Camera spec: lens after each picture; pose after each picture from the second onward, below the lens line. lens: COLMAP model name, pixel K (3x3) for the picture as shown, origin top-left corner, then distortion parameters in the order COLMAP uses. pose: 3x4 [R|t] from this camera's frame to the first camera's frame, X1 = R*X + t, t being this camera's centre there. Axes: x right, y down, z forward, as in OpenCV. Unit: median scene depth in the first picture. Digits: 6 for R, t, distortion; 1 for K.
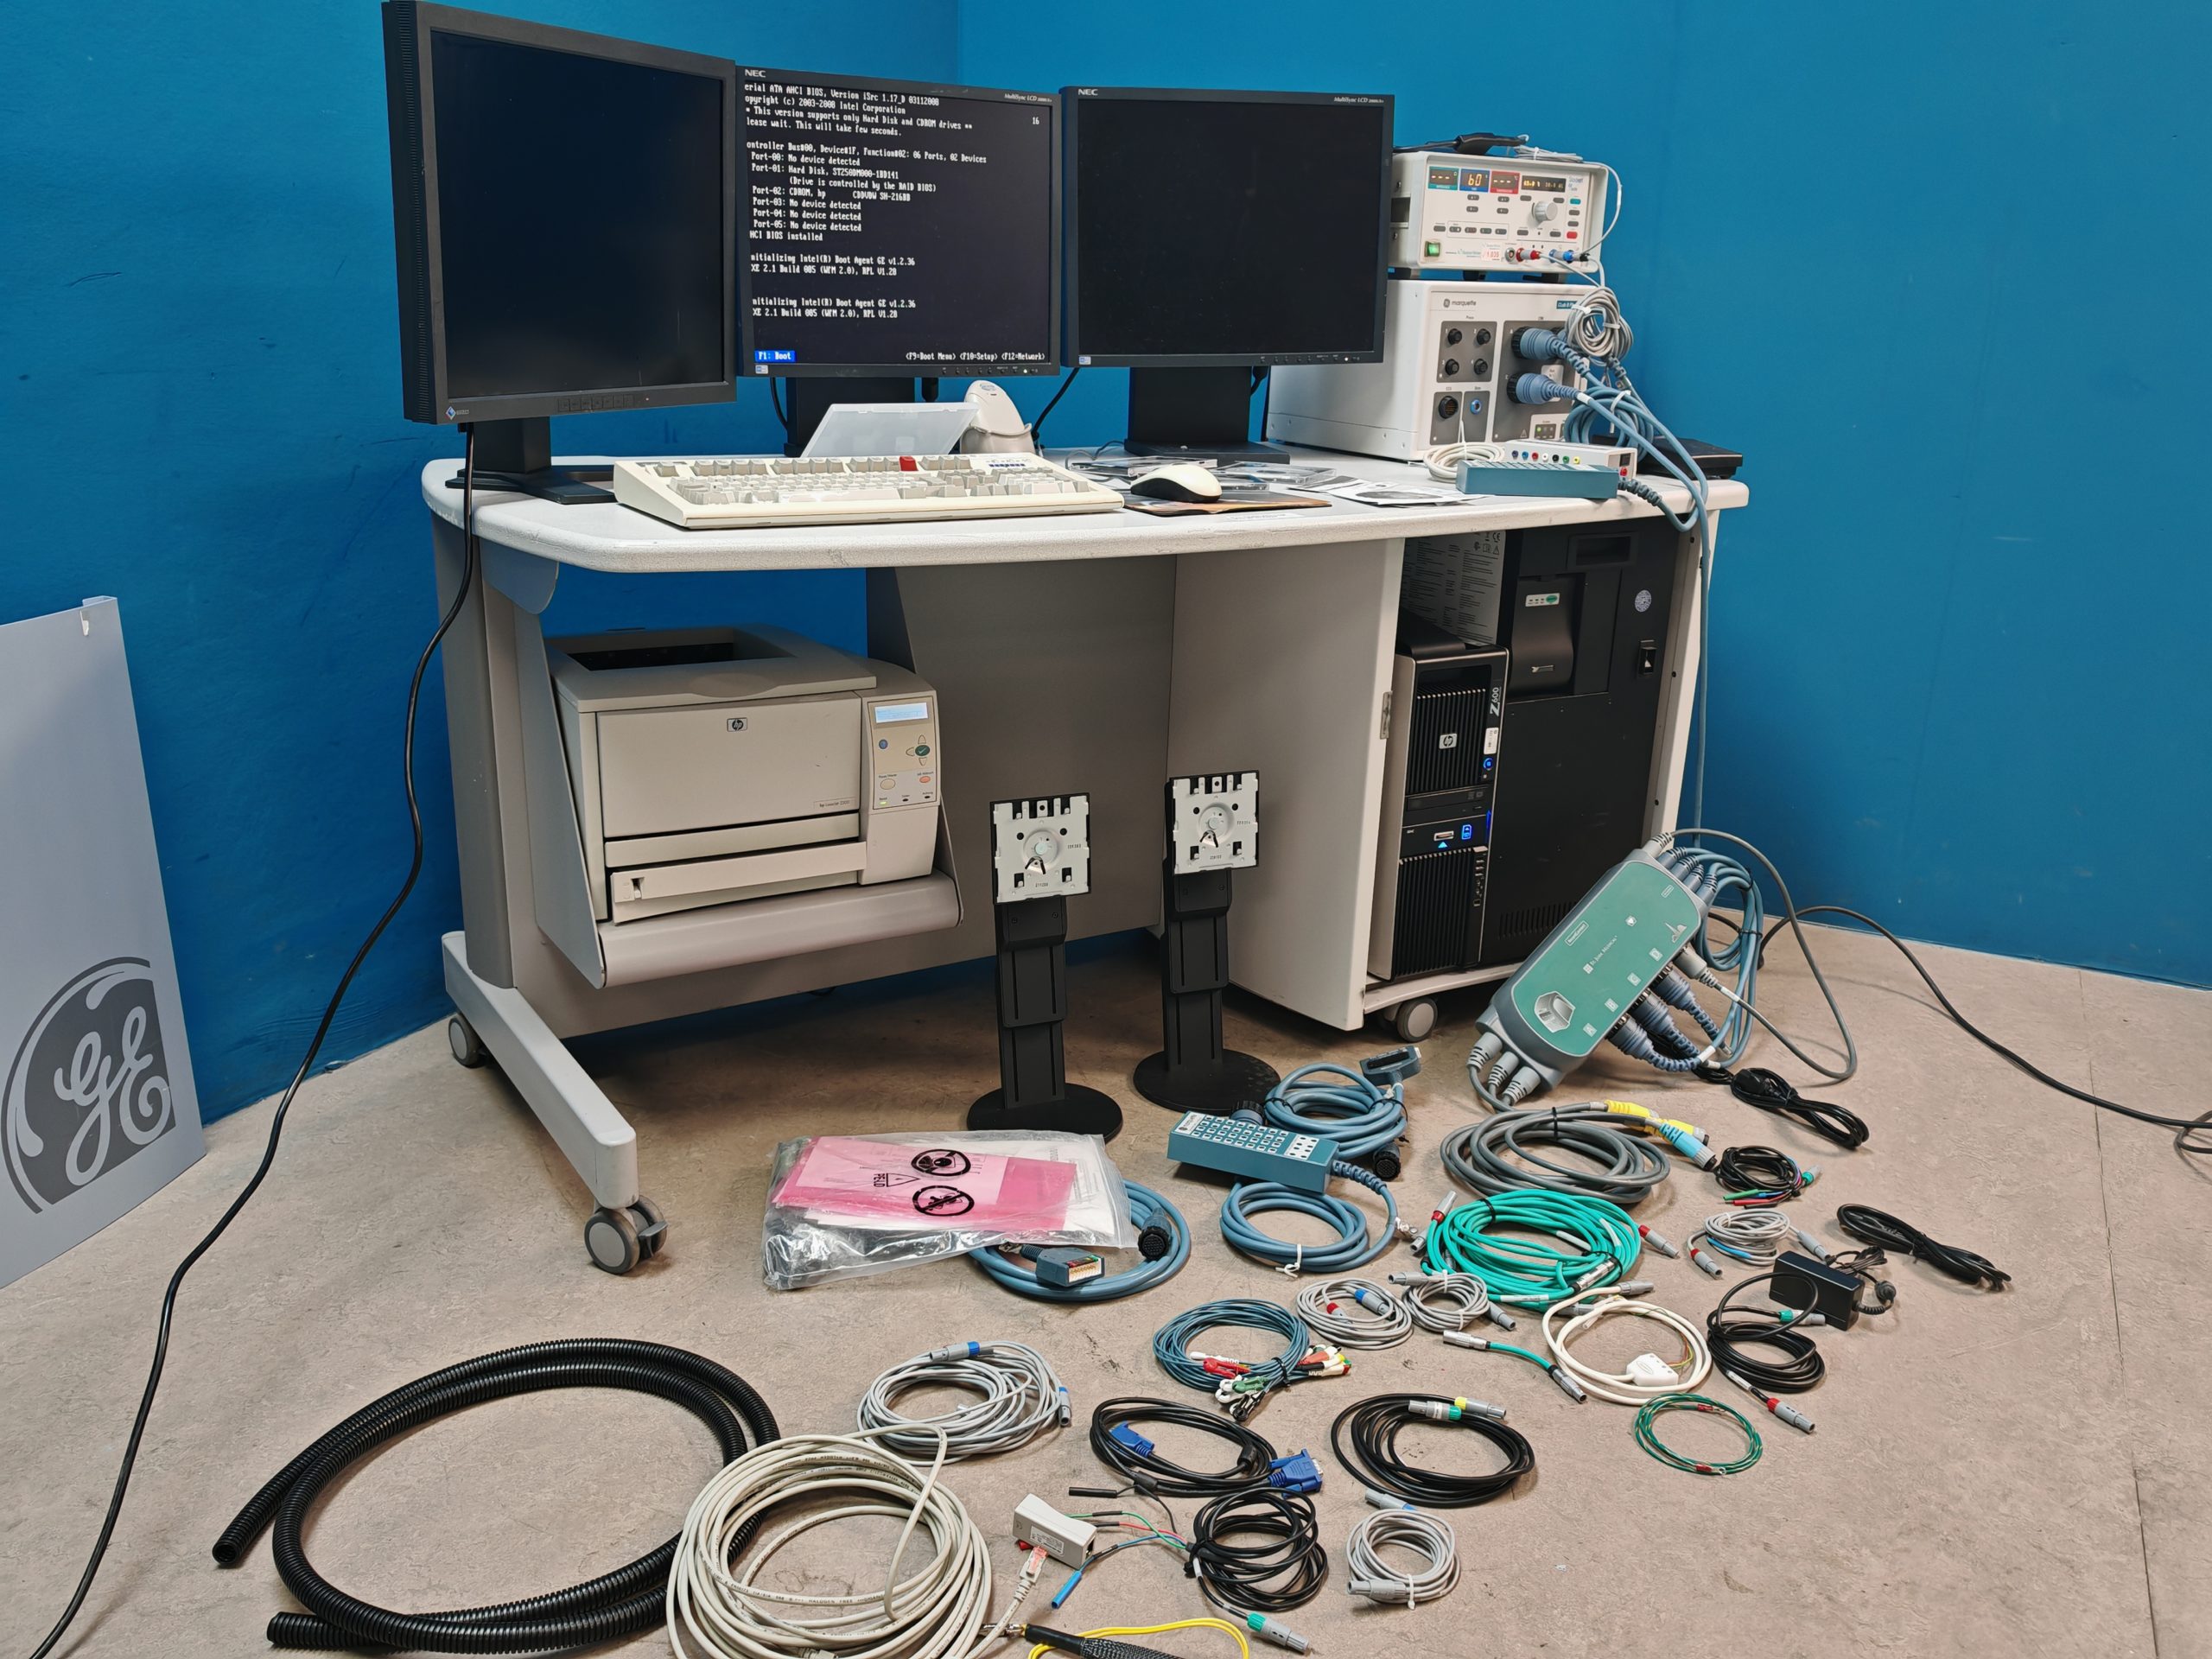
lens RADIAL K [[1808.5, 0, 1106.0], [0, 1808.5, 829.5], [0, 0, 1]] dist [0.011709, -0.054939]
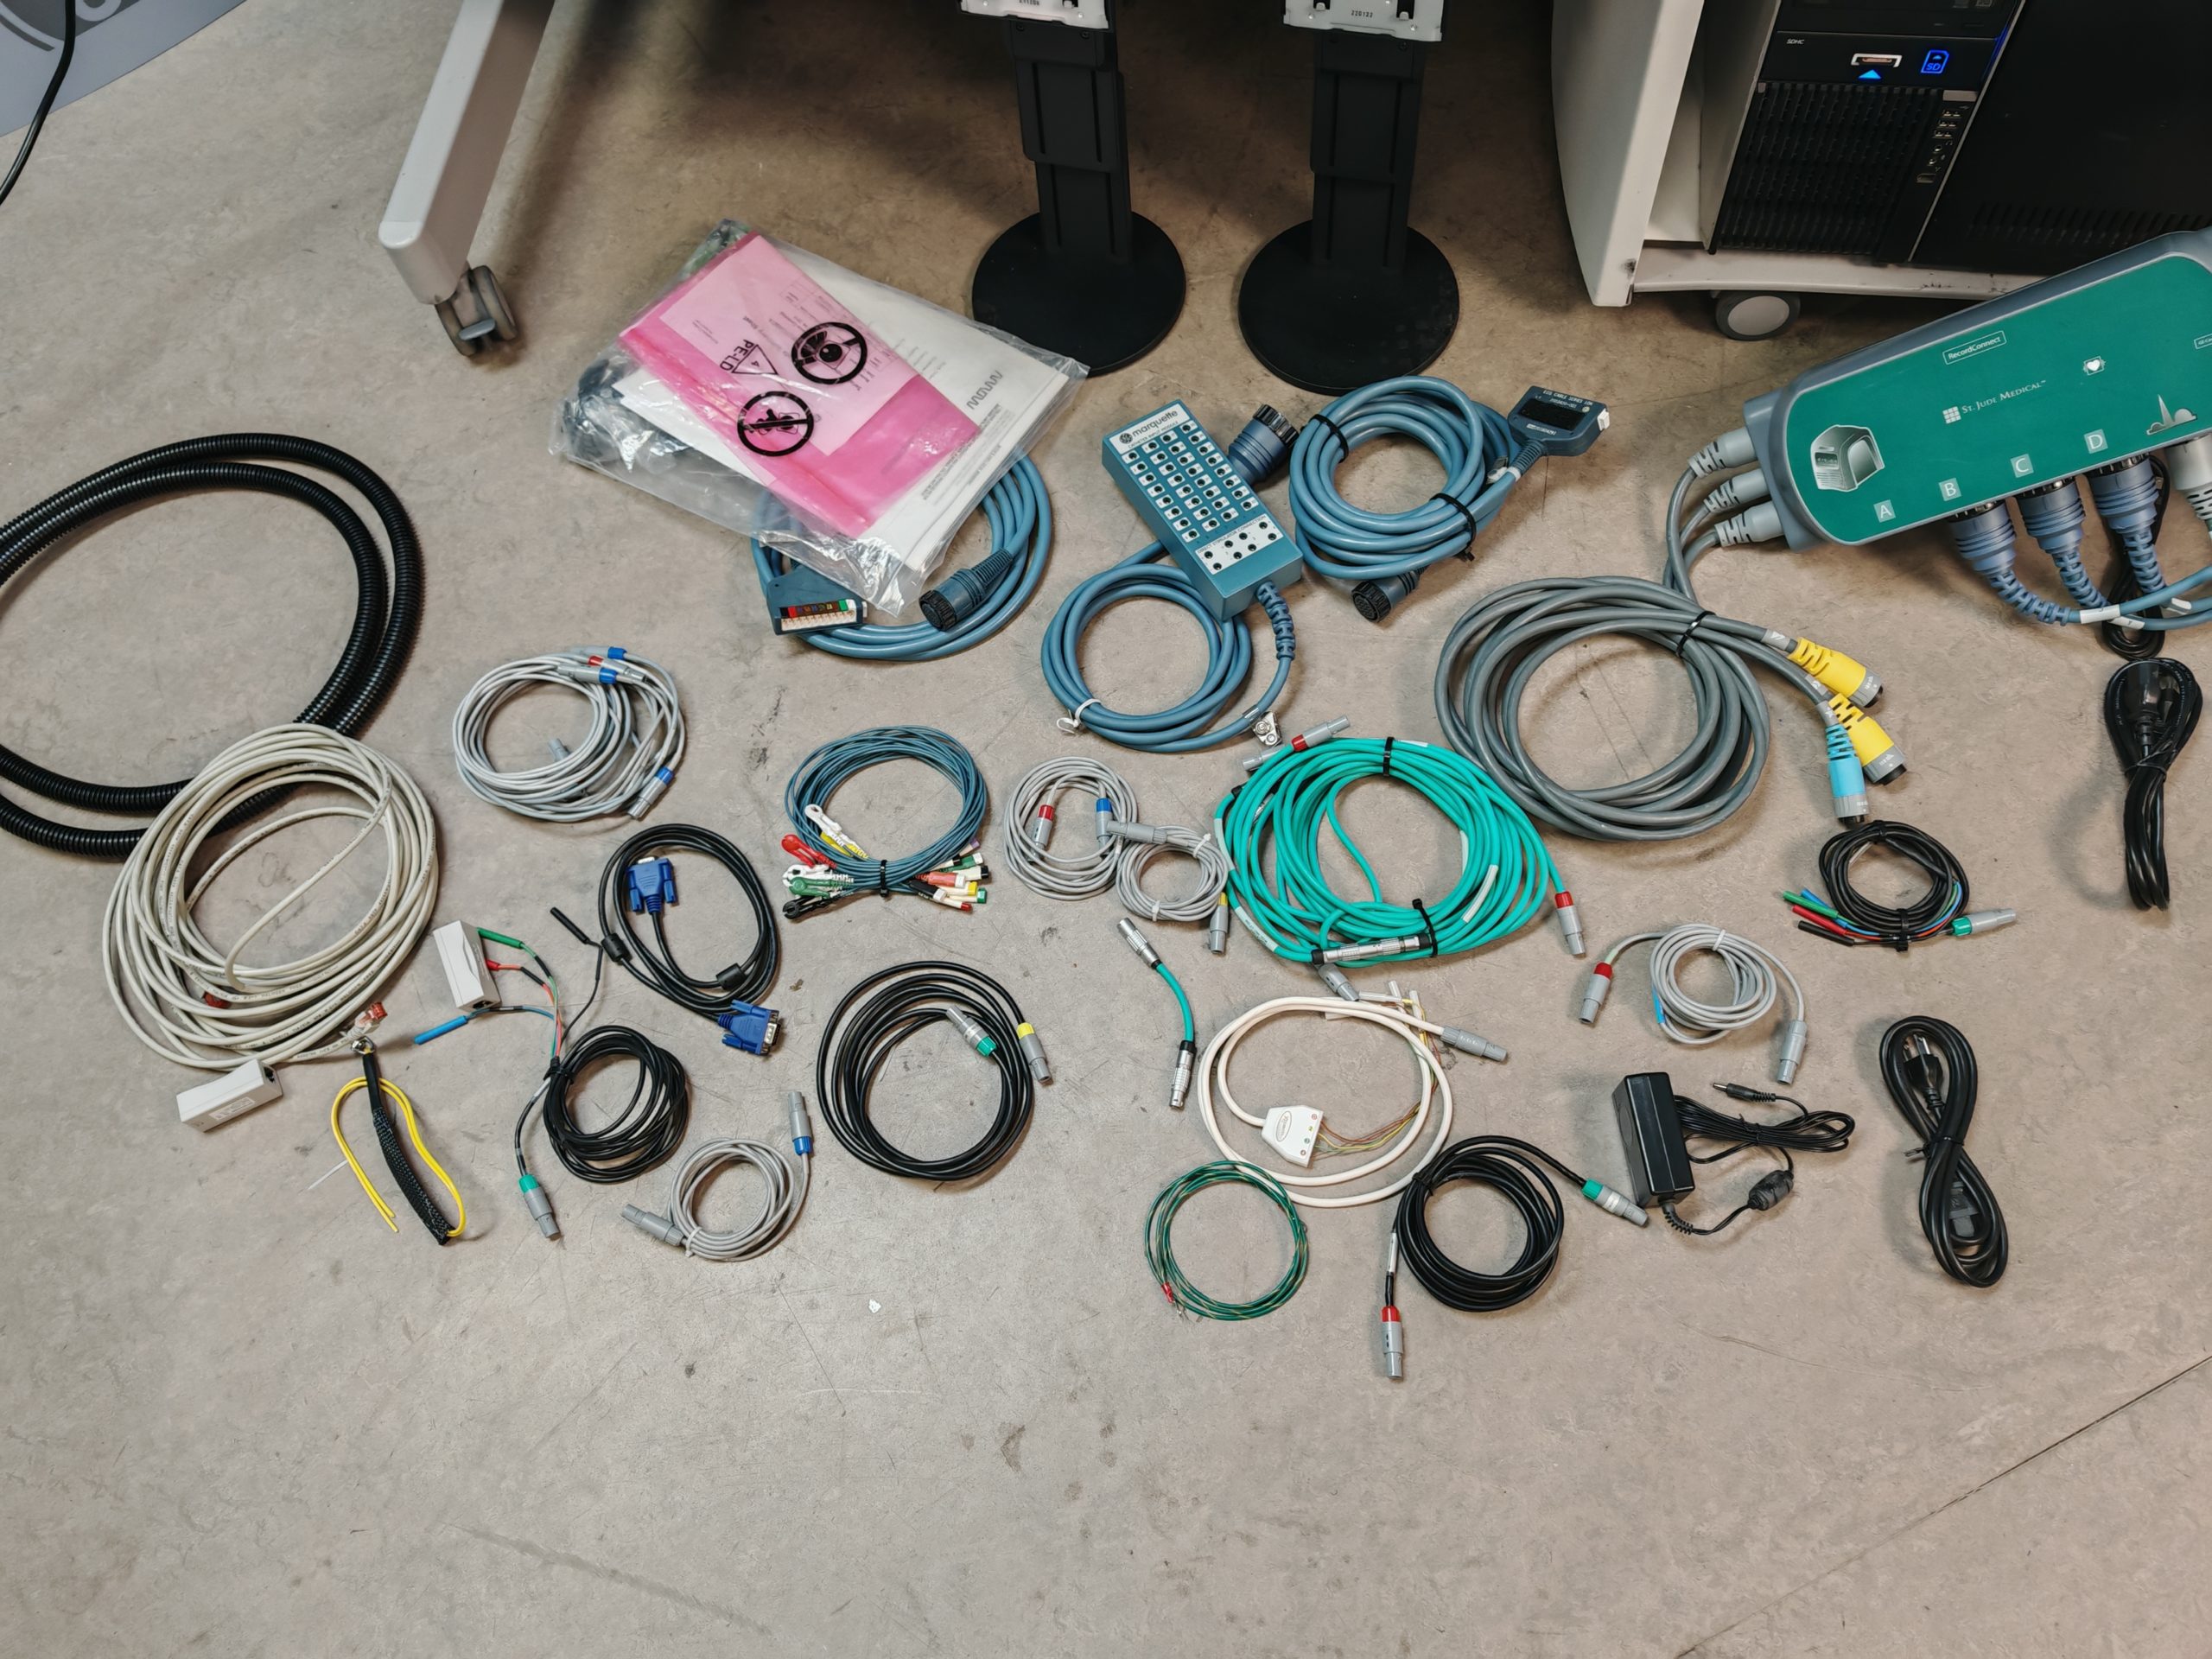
lens RADIAL K [[1814.8, 0, 1108.9], [0, 1814.8, 843.2], [0, 0, 1]] dist [0.001511, -0.024054]
pose [[0.779545, 0.526105, -0.339887, 0.350080], [-0.076215, 0.618293, 0.782243, -0.281279], [0.621692, -0.583890, 0.522085, 0.505569]]
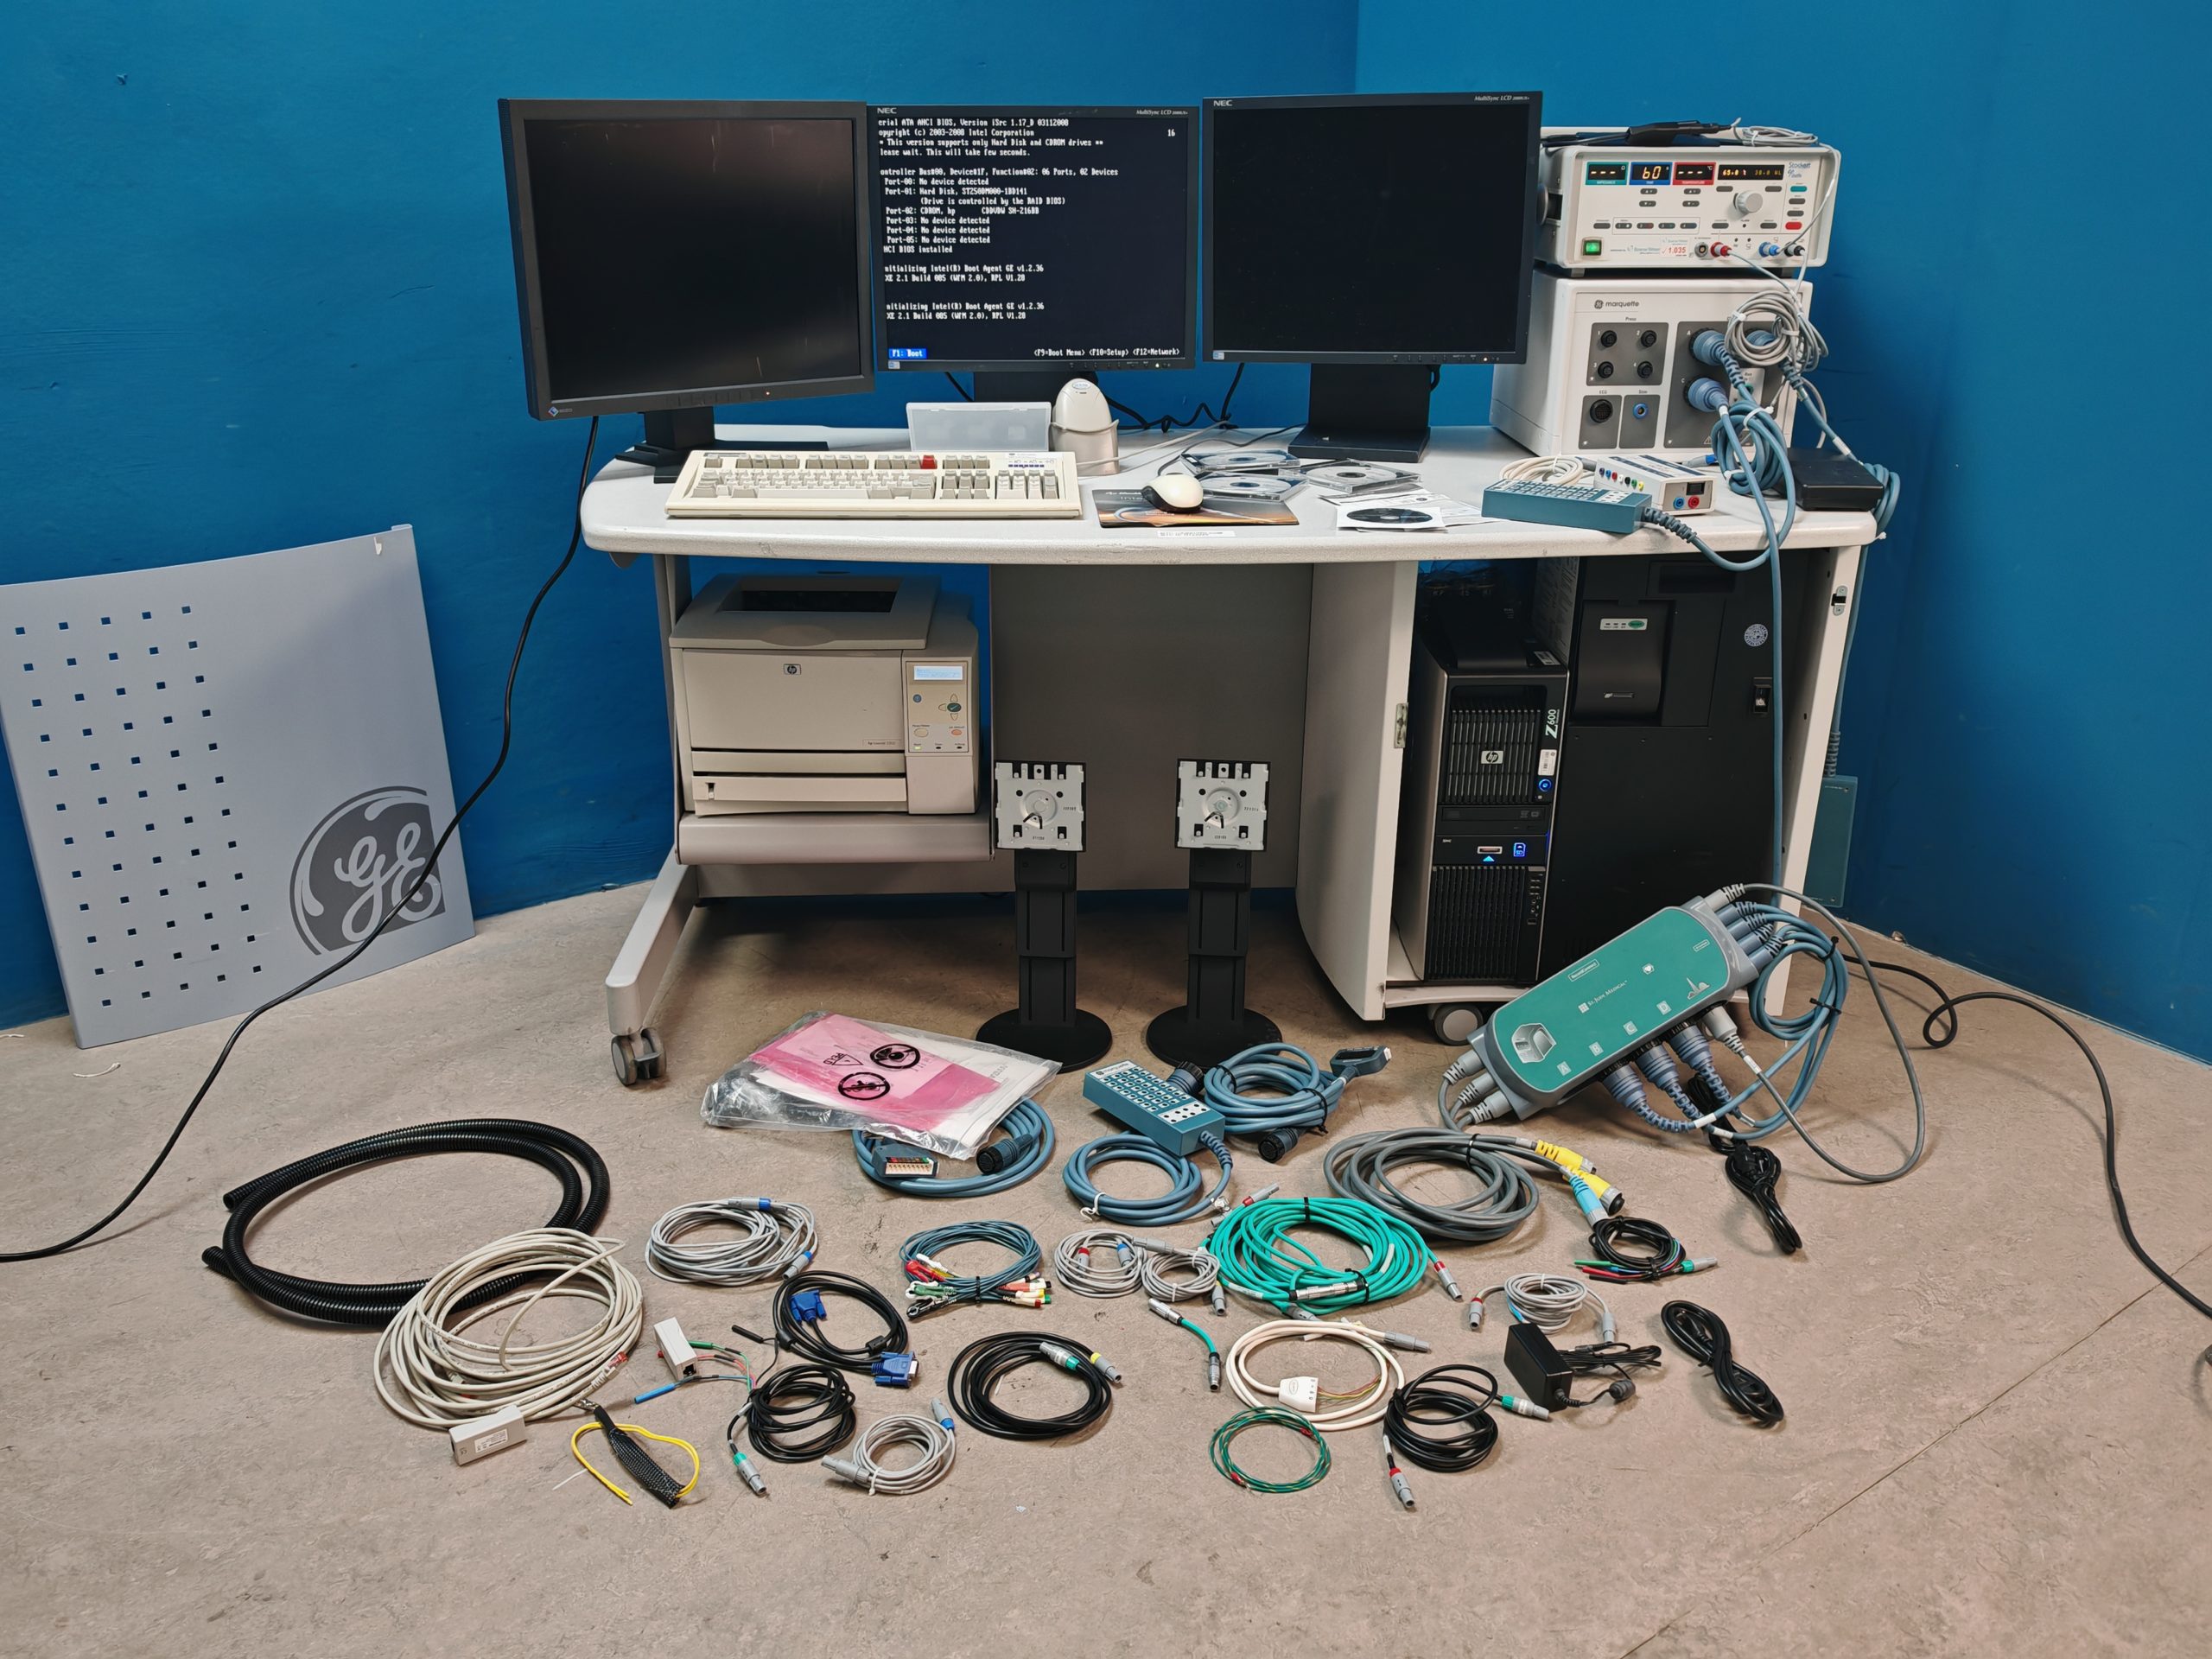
lens RADIAL K [[1791.2, 0, 1117.0], [0, 1791.2, 836.0], [0, 0, 1]] dist [0.045692, -0.131837]
pose [[0.877686, 0.157527, -0.452607, 0.508960], [-0.122951, 0.986838, 0.105038, -0.093056], [0.463196, -0.036542, 0.885502, 0.026547]]
